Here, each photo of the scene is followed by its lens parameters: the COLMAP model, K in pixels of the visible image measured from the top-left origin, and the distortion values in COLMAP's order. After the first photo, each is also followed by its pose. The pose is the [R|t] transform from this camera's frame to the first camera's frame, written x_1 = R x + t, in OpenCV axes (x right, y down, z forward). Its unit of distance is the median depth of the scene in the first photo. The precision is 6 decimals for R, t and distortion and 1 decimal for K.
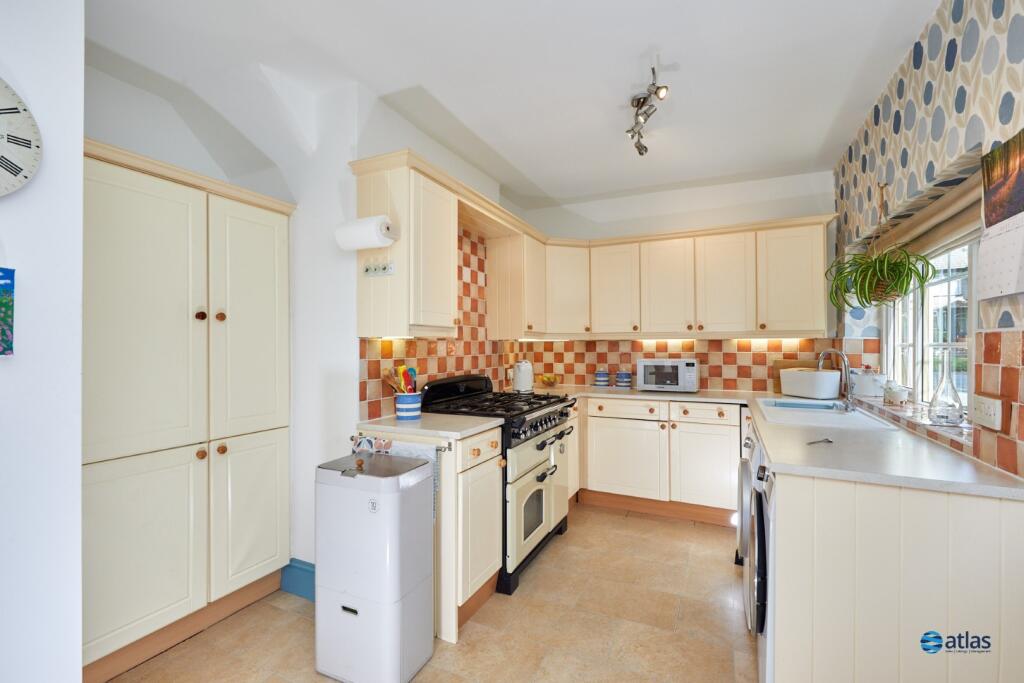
lens RADIAL K [[443.6, 0, 507.5], [0, 443.6, 344.1], [0, 0, 1]] dist [0.000114, 0.000042]
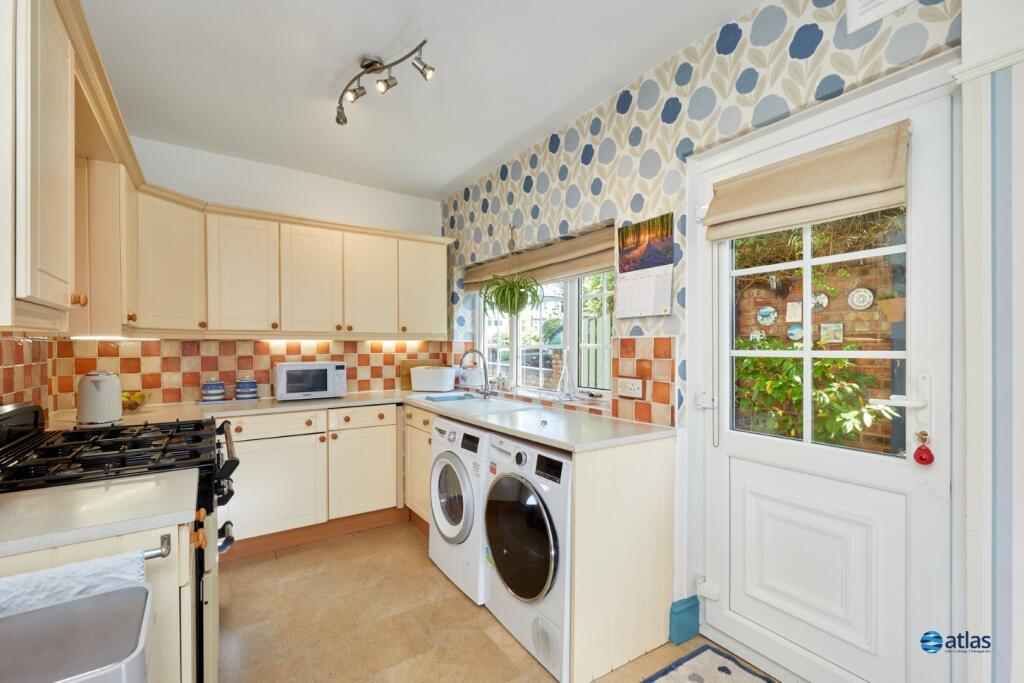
lens RADIAL K [[443.6, 0, 507.5], [0, 443.6, 346.5], [0, 0, 1]] dist [0.000114, 0.000042]
pose [[0.504218, 0.000270, 0.863576, -0.216540], [-0.001575, 0.999999, 0.000608, 0.001273], [-0.863575, -0.001667, 0.504218, 0.229569]]
